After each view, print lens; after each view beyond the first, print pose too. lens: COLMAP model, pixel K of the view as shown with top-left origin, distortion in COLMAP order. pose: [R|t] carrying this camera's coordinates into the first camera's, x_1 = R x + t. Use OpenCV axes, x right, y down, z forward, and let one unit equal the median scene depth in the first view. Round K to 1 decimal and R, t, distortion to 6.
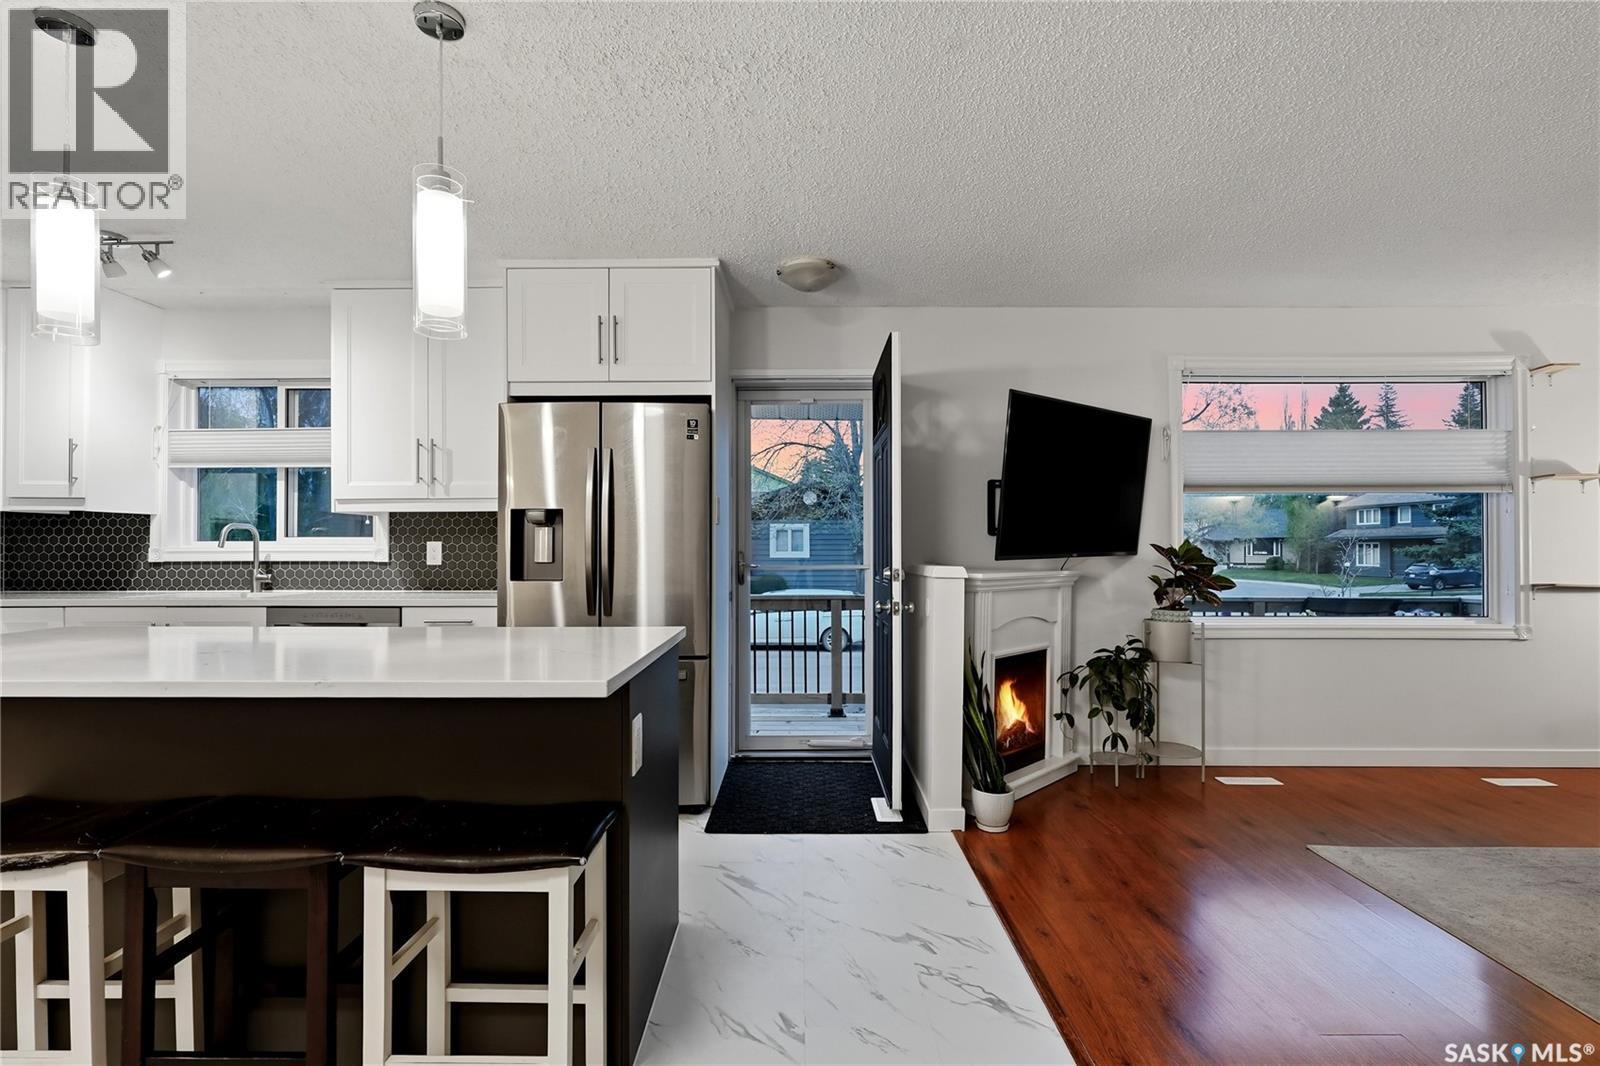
lens RADIAL K [[738.4, 0, 790.1], [0, 738.4, 539.3], [0, 0, 1]] dist [-0.008555, 0.003204]
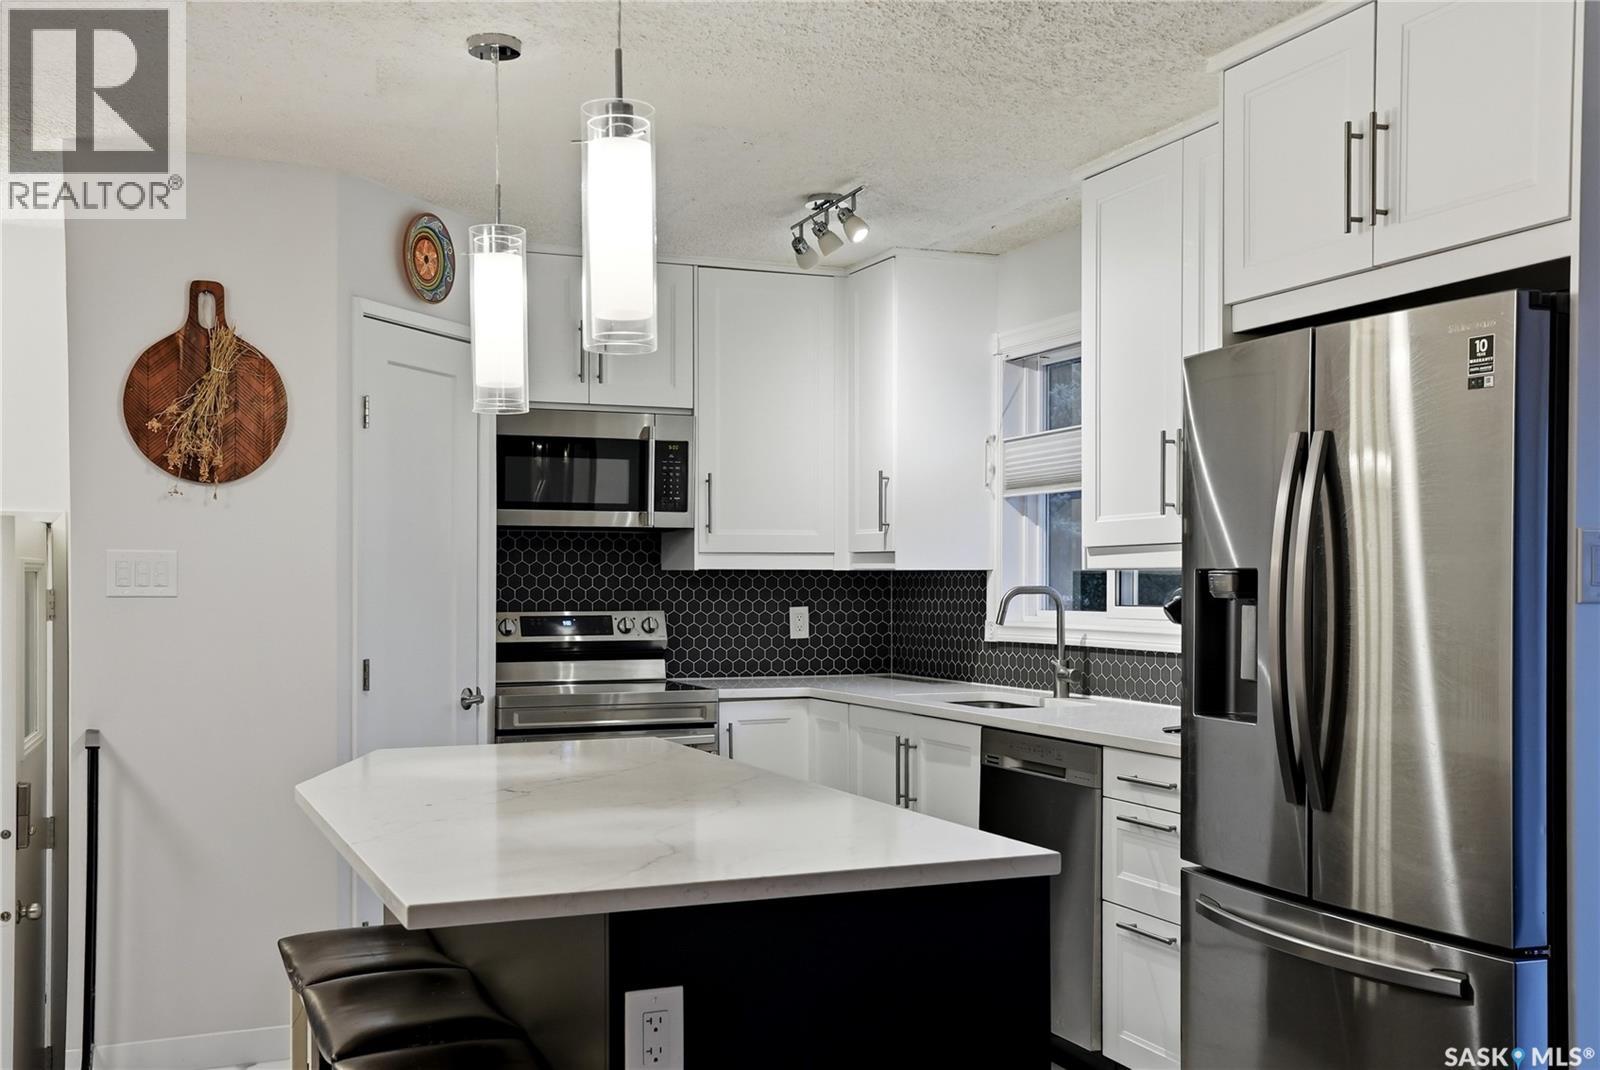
lens RADIAL K [[1636.7, 0, 803.1], [0, 1636.7, 594.5], [0, 0, 1]] dist [0.062013, 0.000000]
pose [[0.395761, 0.007441, -0.918324, 0.433011], [0.015214, 0.999777, 0.014658, -0.036210], [0.918228, -0.019773, 0.395559, 0.261367]]
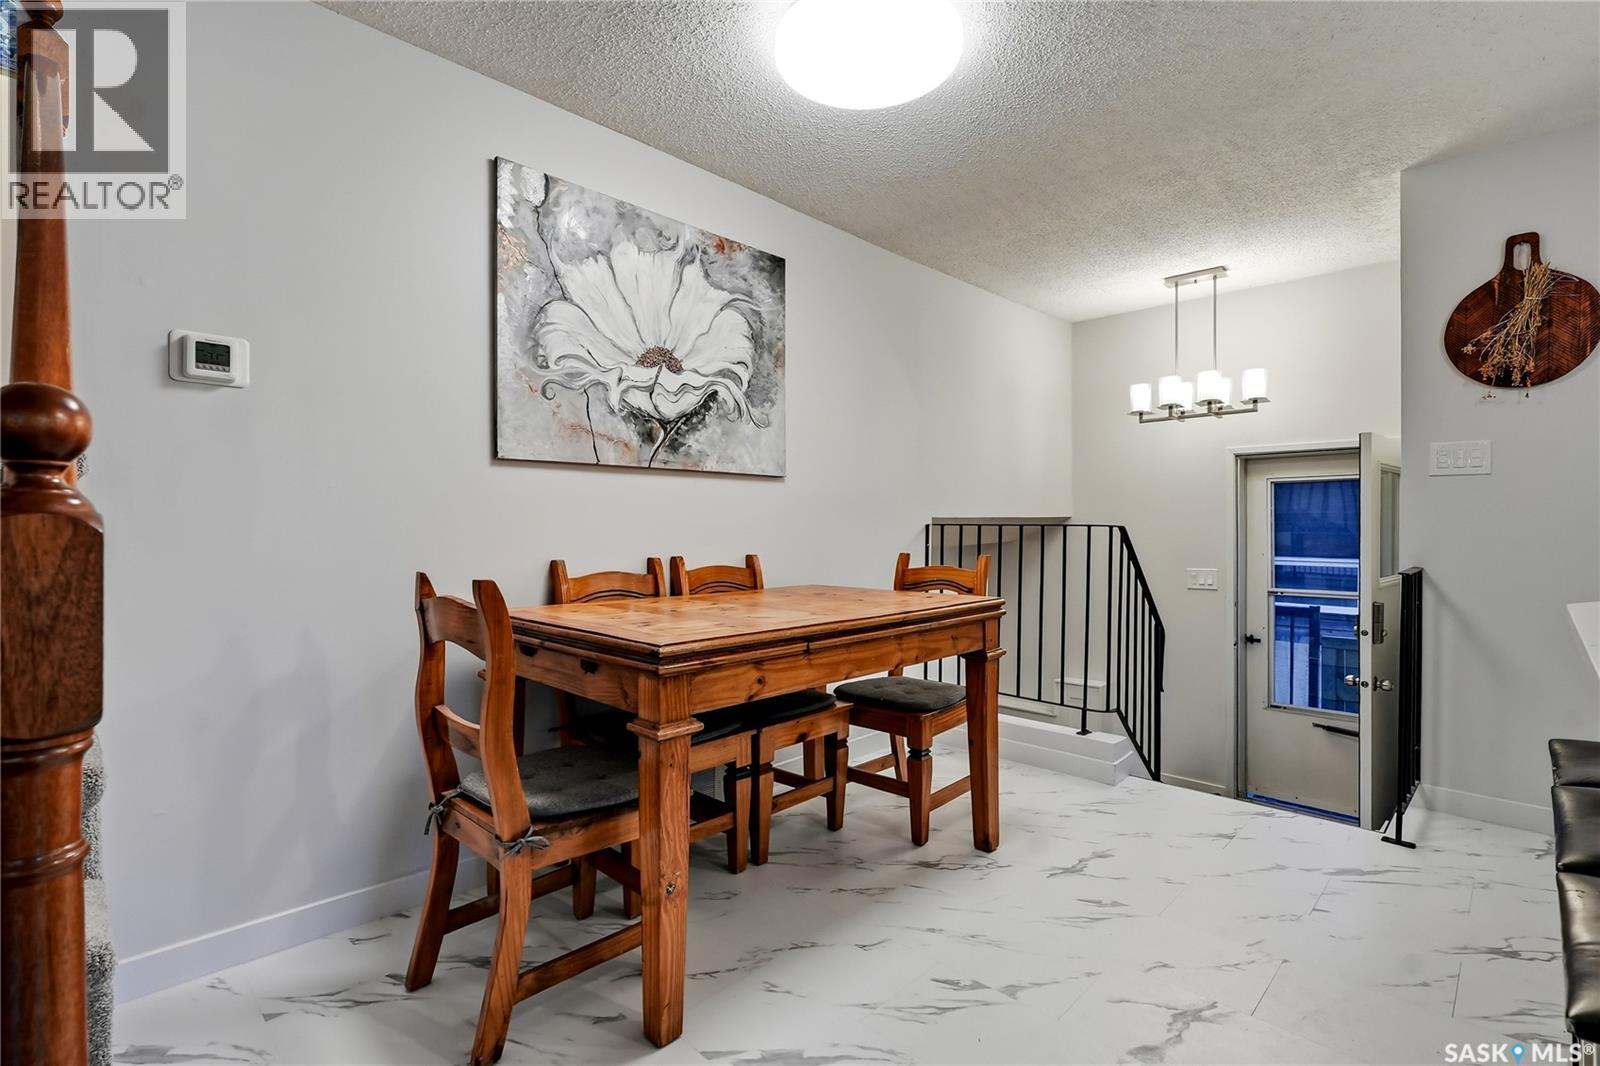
lens RADIAL K [[738.4, 0, 794.1], [0, 738.4, 527.4], [0, 0, 1]] dist [-0.008555, 0.003204]
pose [[-0.702907, 0.001590, -0.711280, 0.170710], [0.010515, 0.999911, -0.008155, 0.023326], [0.711204, -0.013211, -0.702862, 0.332912]]
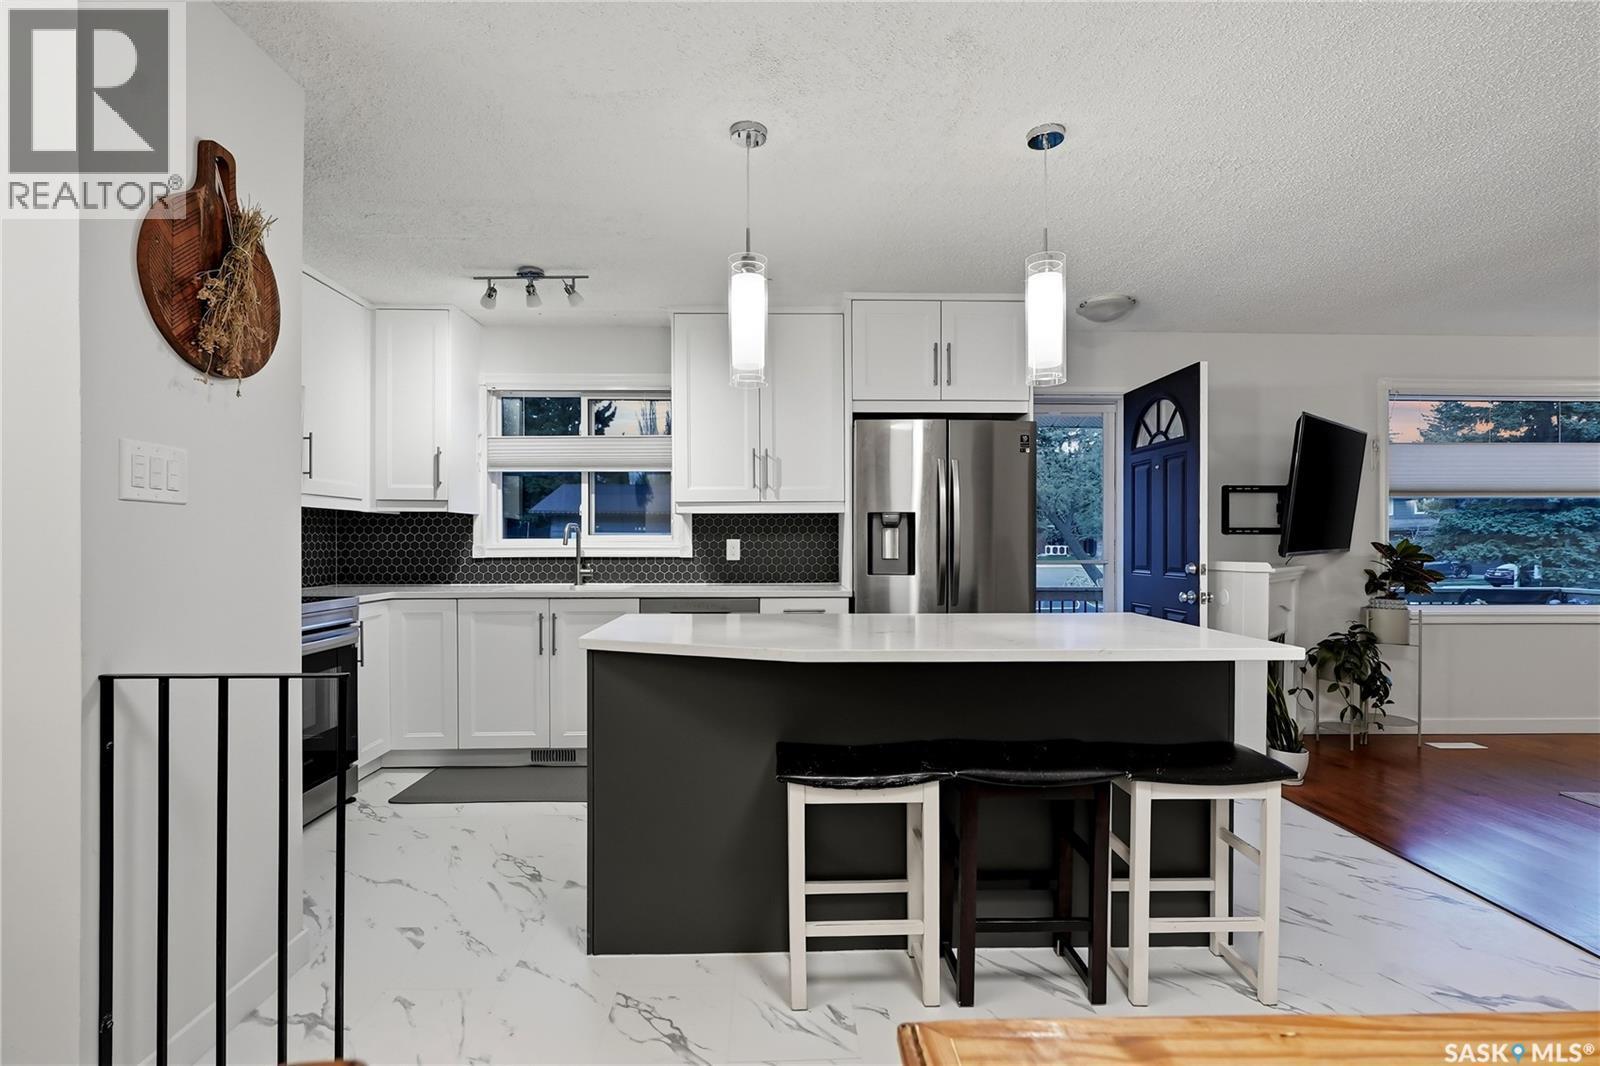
lens RADIAL K [[738.4, 0, 793.1], [0, 738.4, 547.4], [0, 0, 1]] dist [-0.008555, 0.003204]
pose [[0.999606, 0.000374, 0.028082, -0.426279], [-0.000980, 0.999767, 0.021583, -0.009184], [-0.028068, -0.021603, 0.999373, -0.119691]]
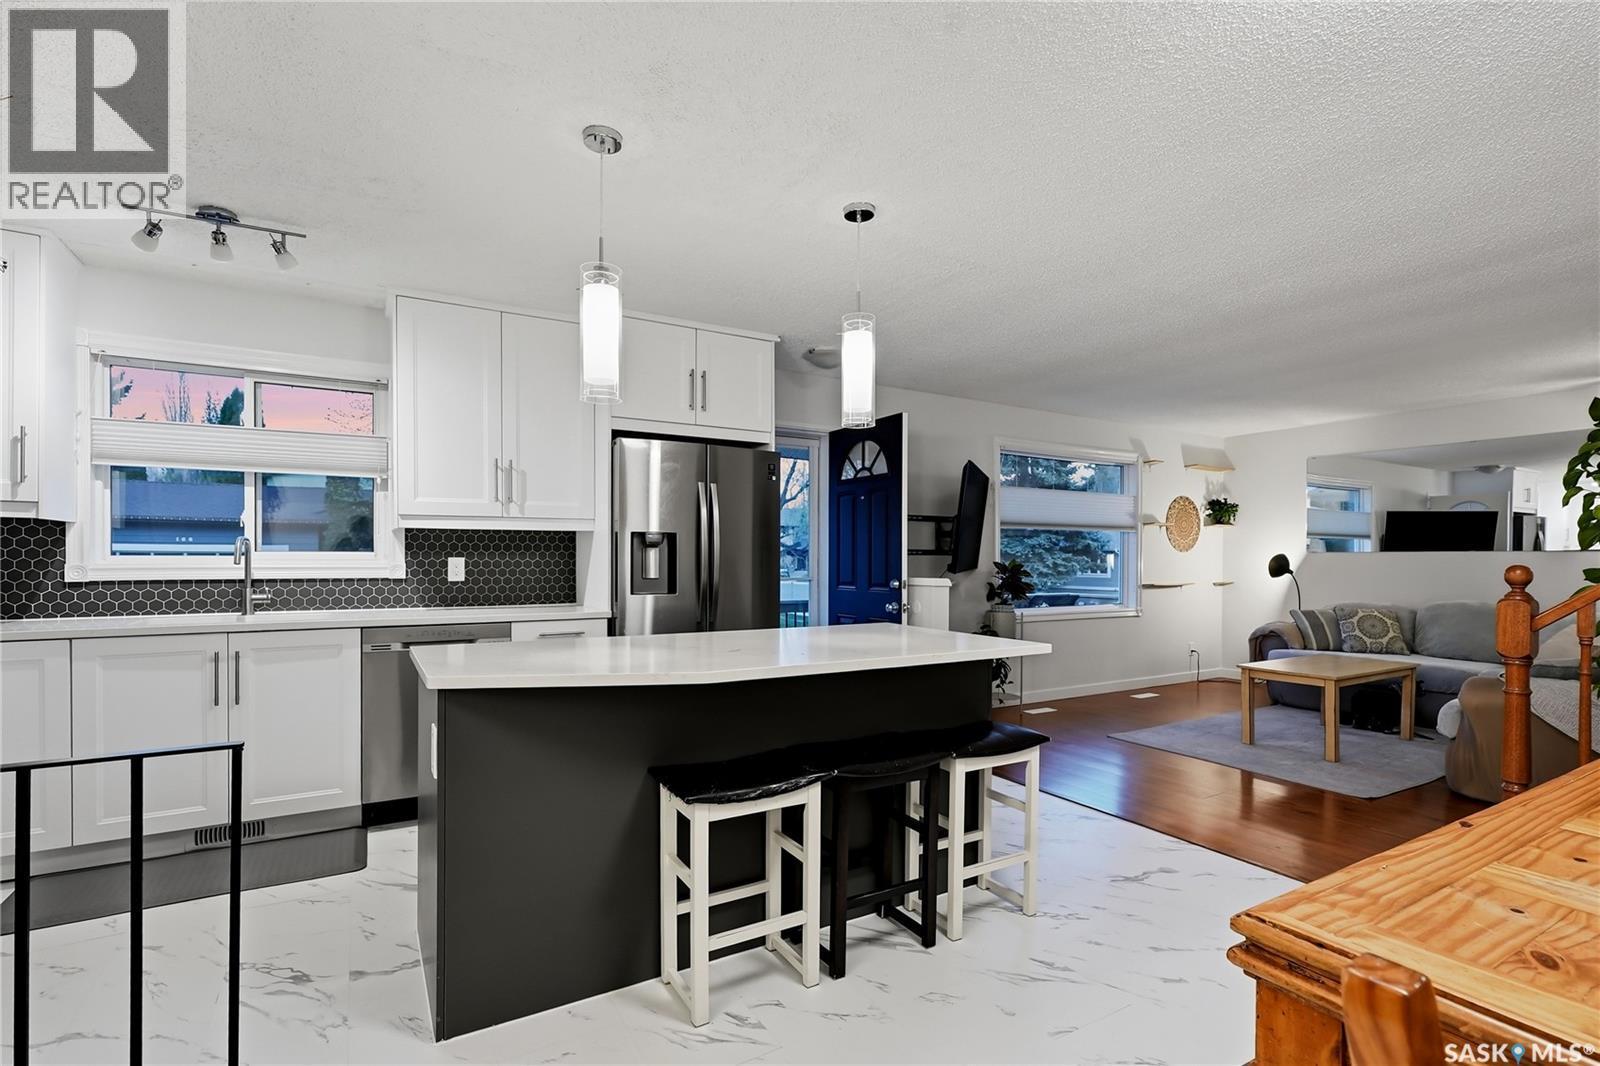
lens RADIAL K [[738.4, 0, 794.3], [0, 738.4, 564.9], [0, 0, 1]] dist [-0.008555, 0.003204]
pose [[0.861888, -0.000598, 0.507098, -0.598235], [-0.011965, 0.999697, 0.021515, -0.014112], [-0.506958, -0.024611, 0.861620, -0.092370]]
